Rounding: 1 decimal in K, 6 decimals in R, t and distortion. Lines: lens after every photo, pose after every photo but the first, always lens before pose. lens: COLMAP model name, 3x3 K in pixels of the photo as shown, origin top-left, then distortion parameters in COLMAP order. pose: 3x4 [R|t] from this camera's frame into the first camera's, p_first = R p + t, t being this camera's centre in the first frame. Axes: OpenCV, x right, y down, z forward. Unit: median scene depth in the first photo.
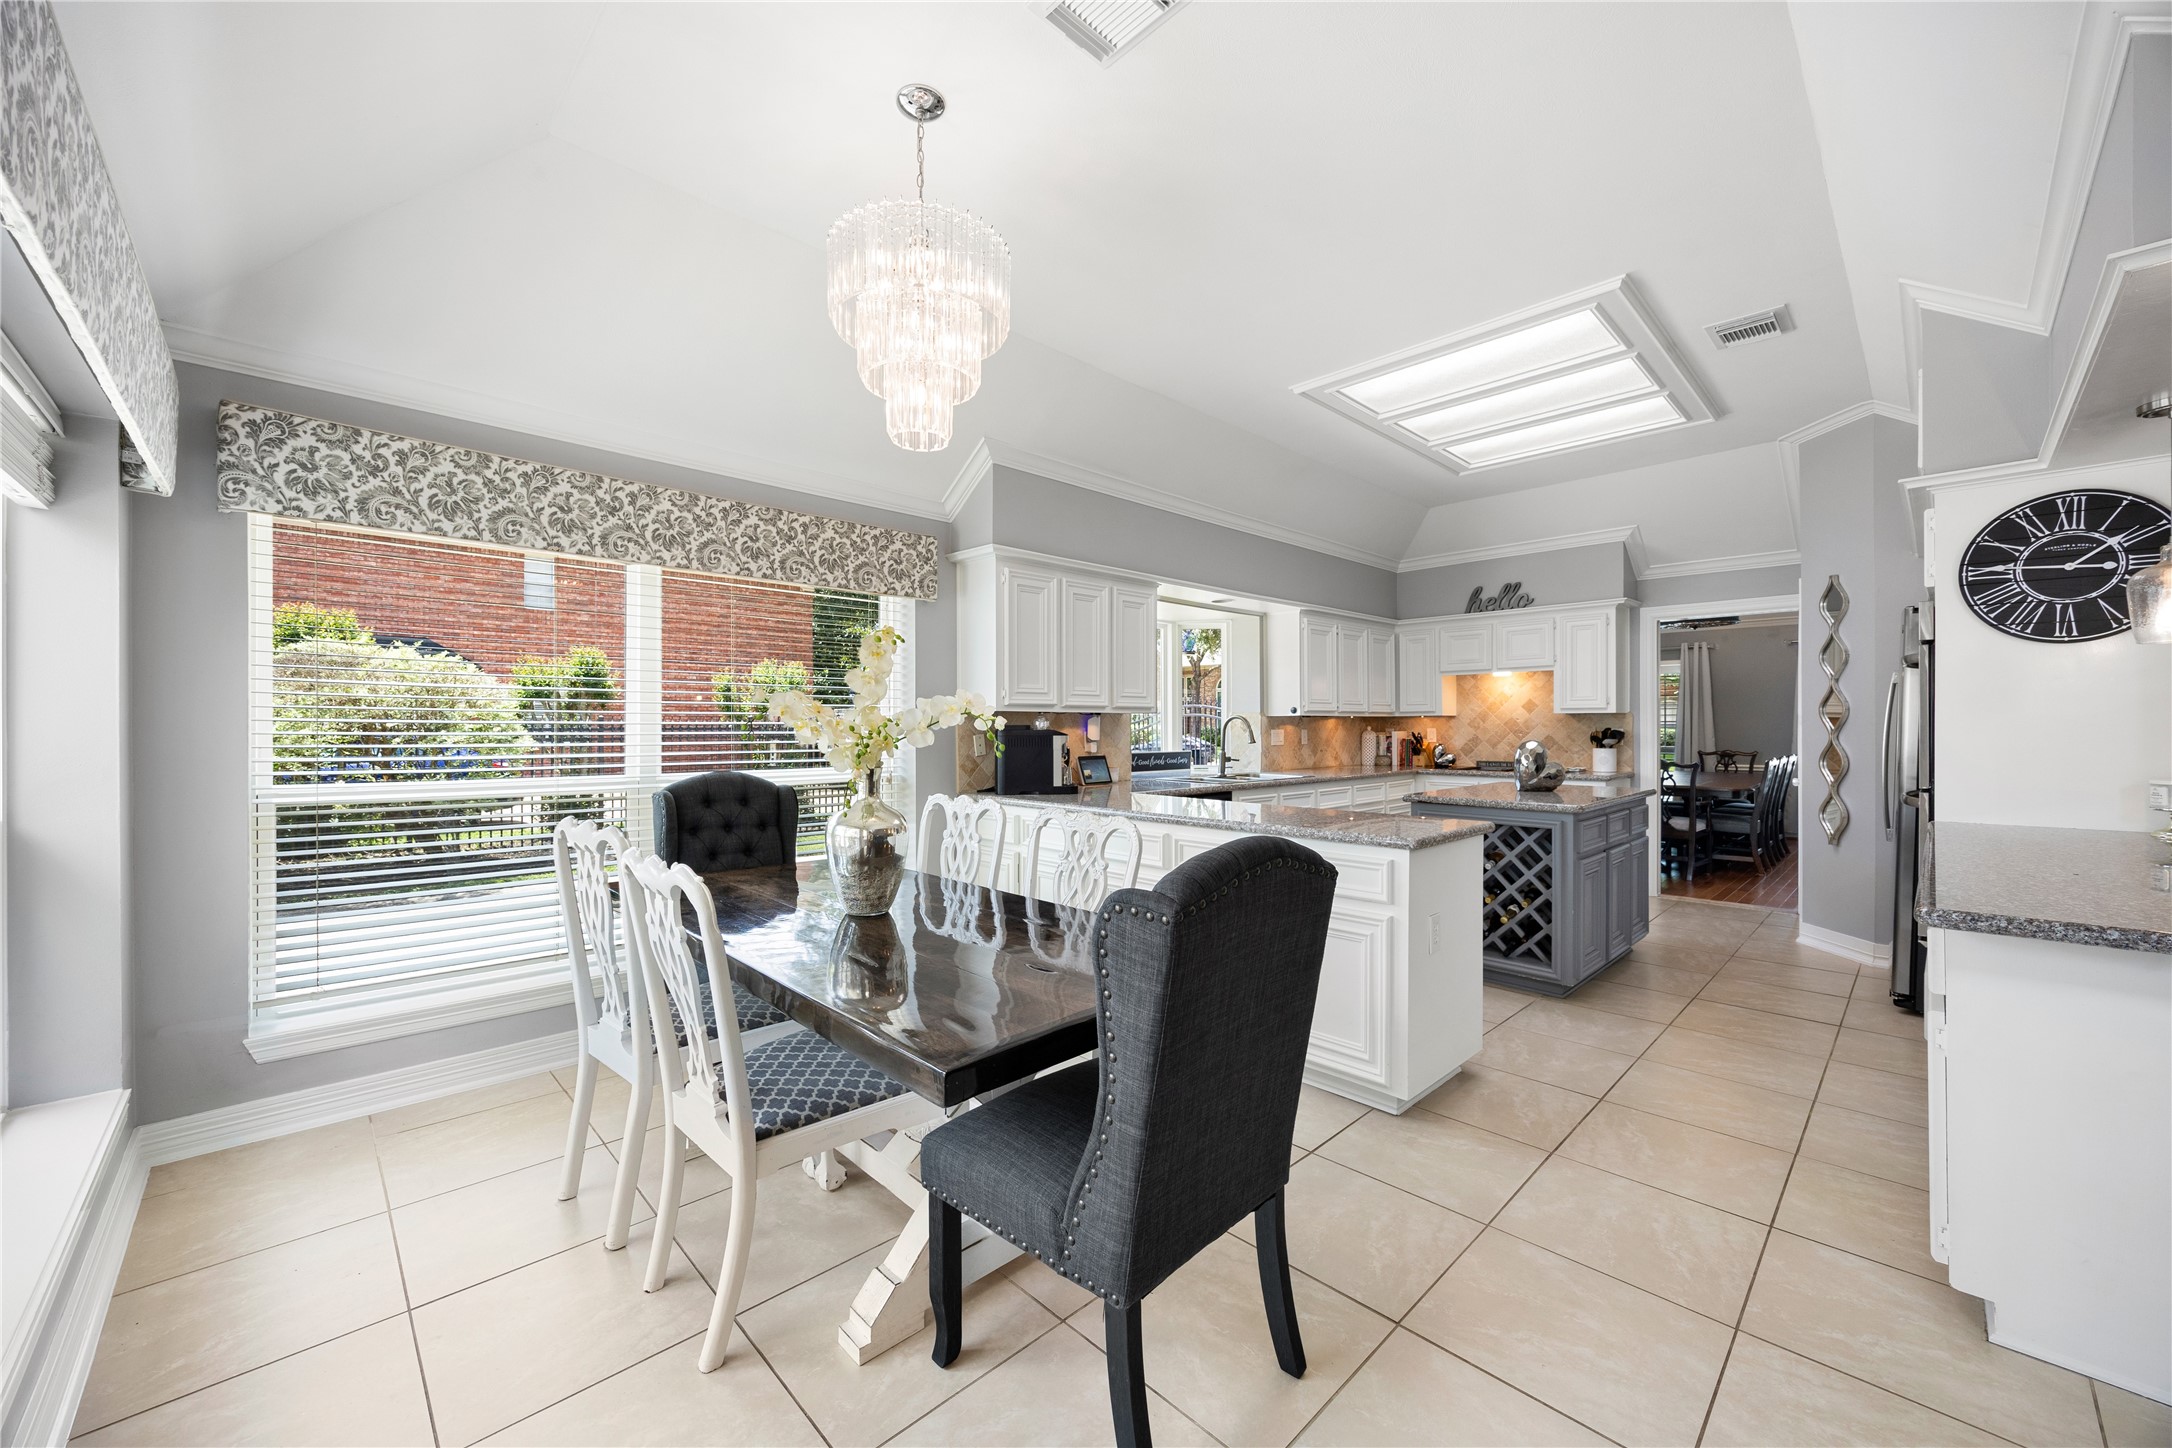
lens RADIAL K [[824.9, 0, 1083.3], [0, 824.9, 725.5], [0, 0, 1]] dist [0.001261, -0.001865]
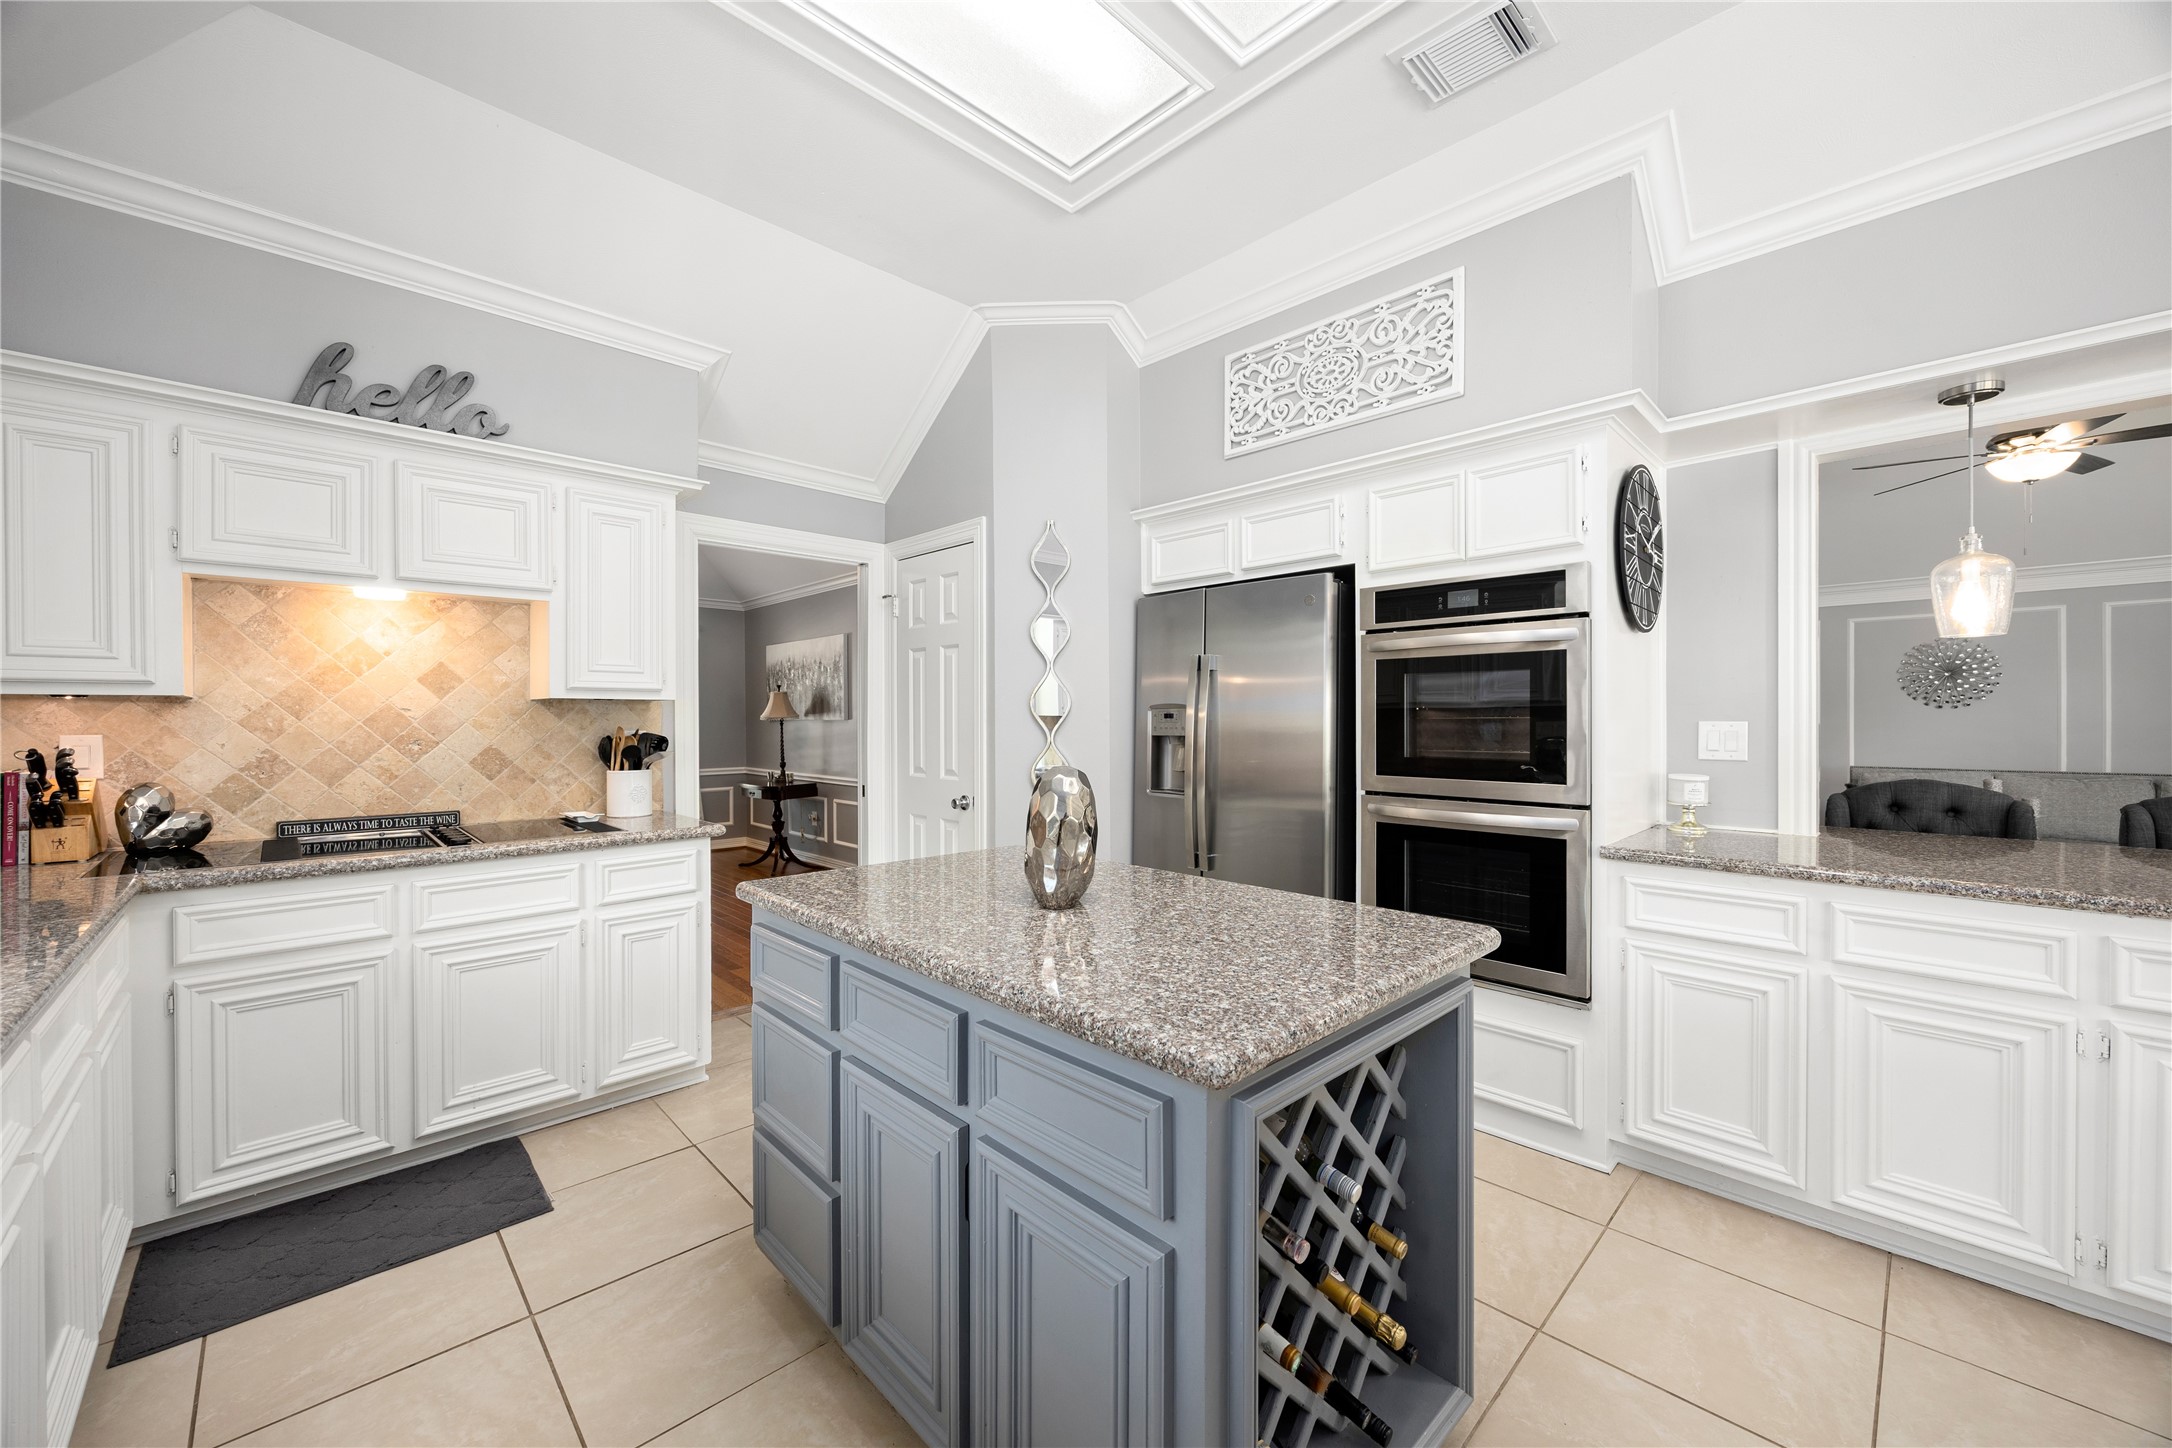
lens RADIAL K [[824.9, 0, 1083.3], [0, 824.9, 725.5], [0, 0, 1]] dist [0.001261, -0.001865]
pose [[-0.002571, -0.006543, 0.999975, 0.122905], [0.001986, 0.999977, 0.006549, -0.002120], [-0.999995, 0.002003, -0.002558, 0.713896]]
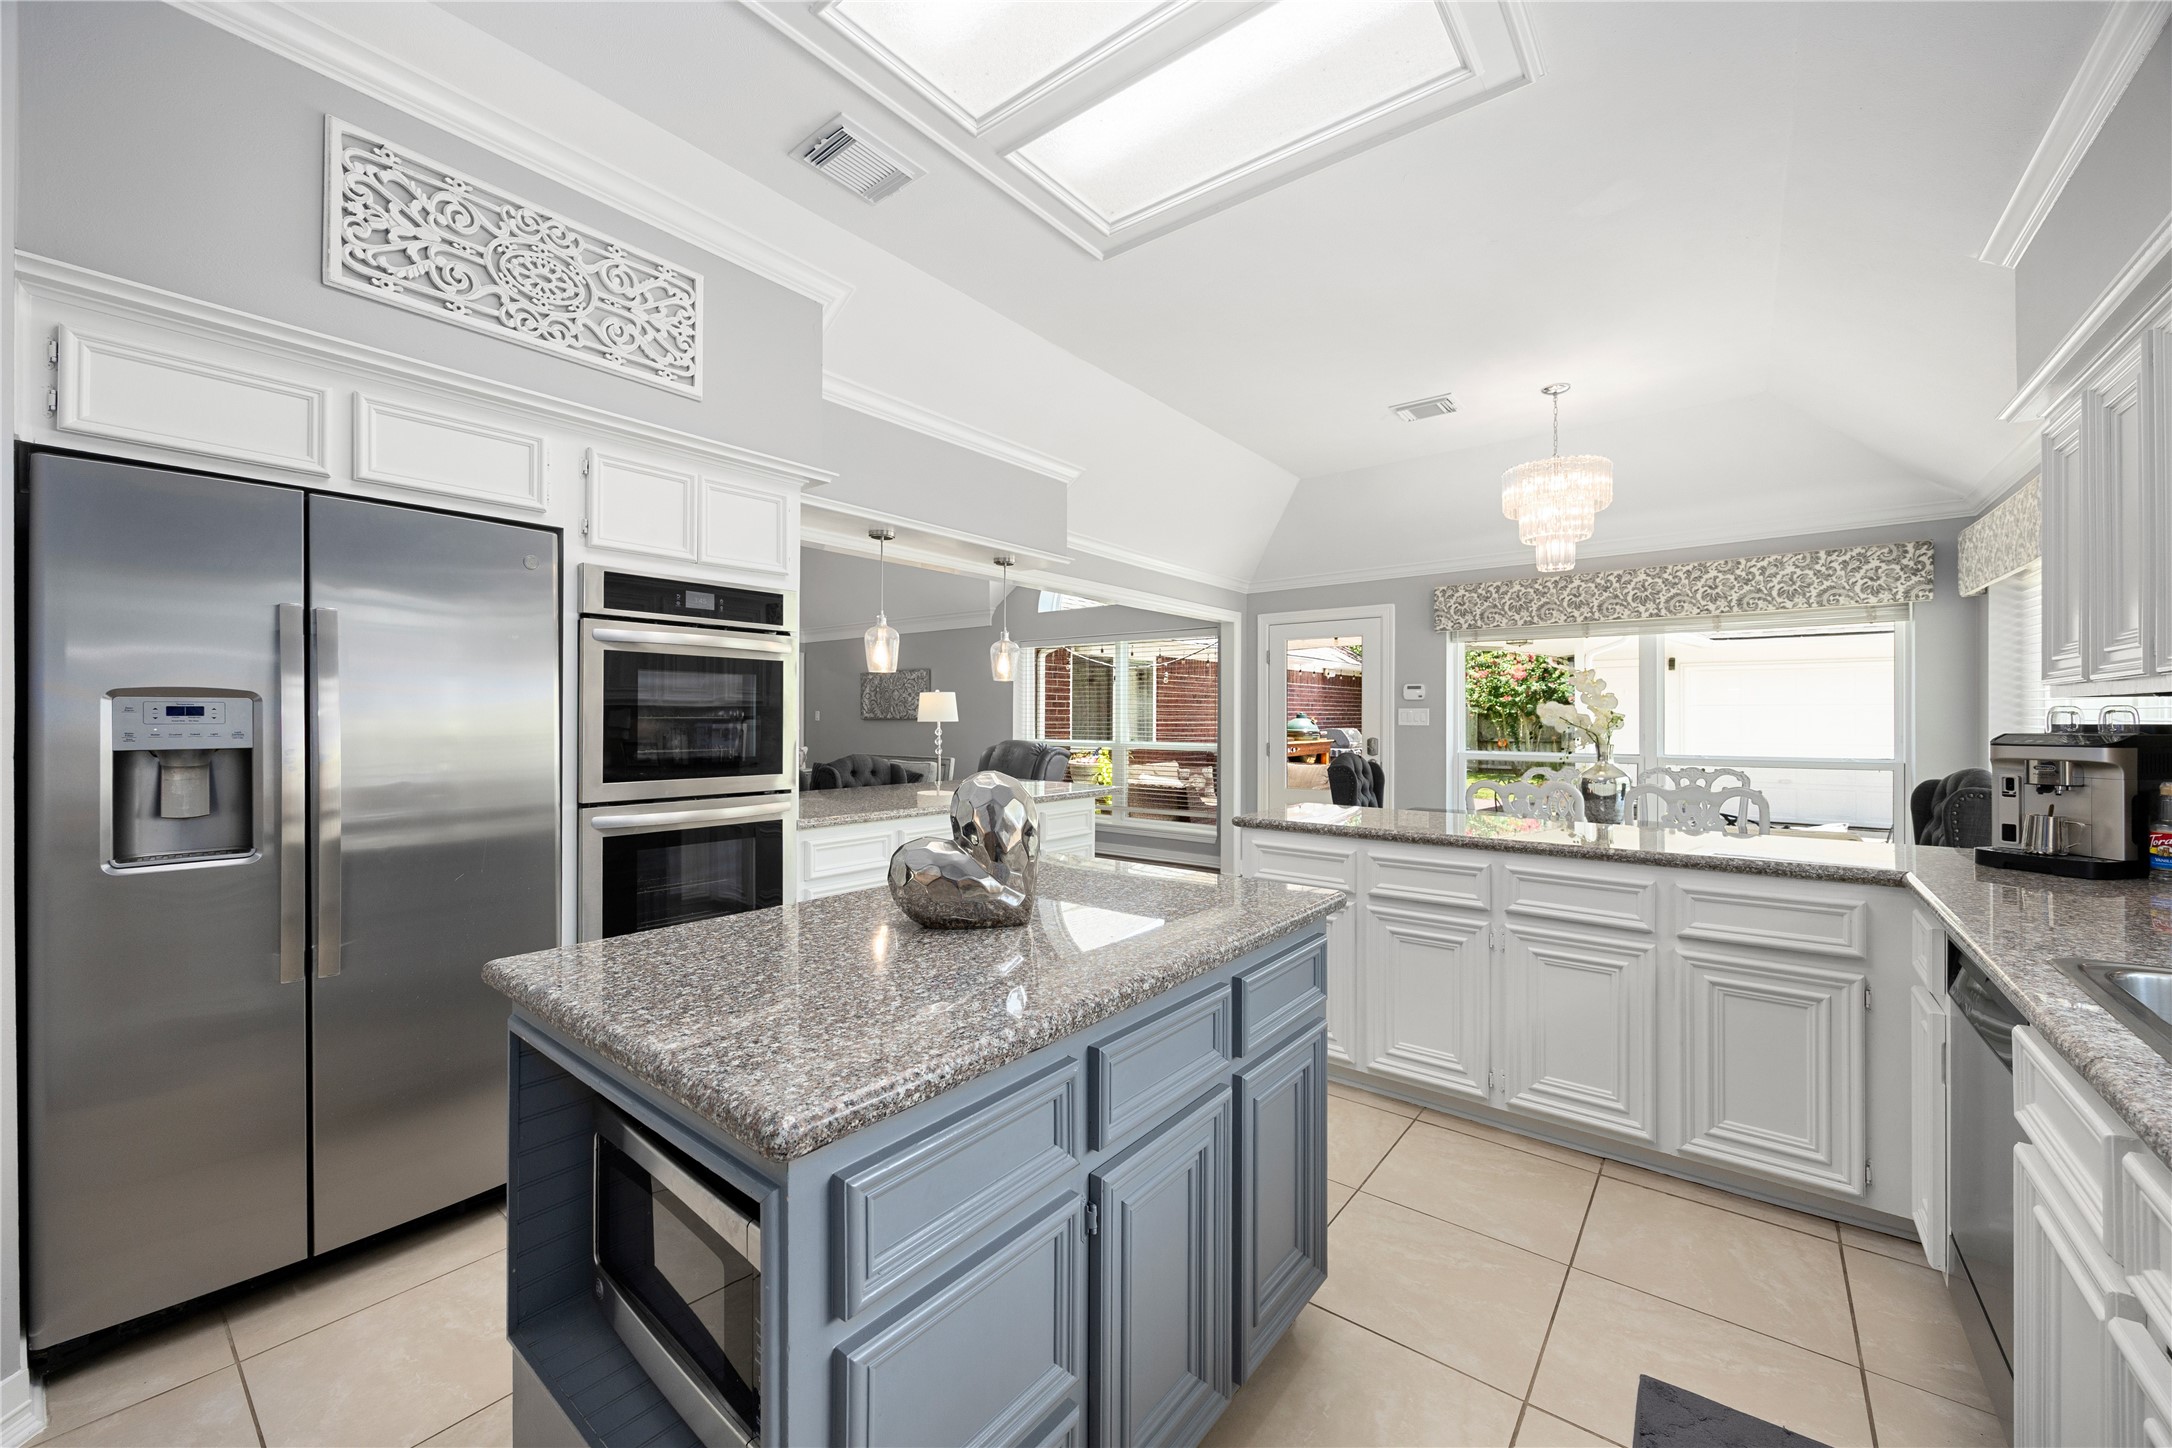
lens RADIAL K [[836.5, 0, 1077.2], [0, 836.5, 715.6], [0, 0, 1]] dist [0.001201, -0.000182]
pose [[-0.991894, -0.001111, -0.127063, 0.397519], [-0.000787, 0.999996, -0.002602, -0.002894], [0.127065, -0.002480, -0.991891, 0.967810]]
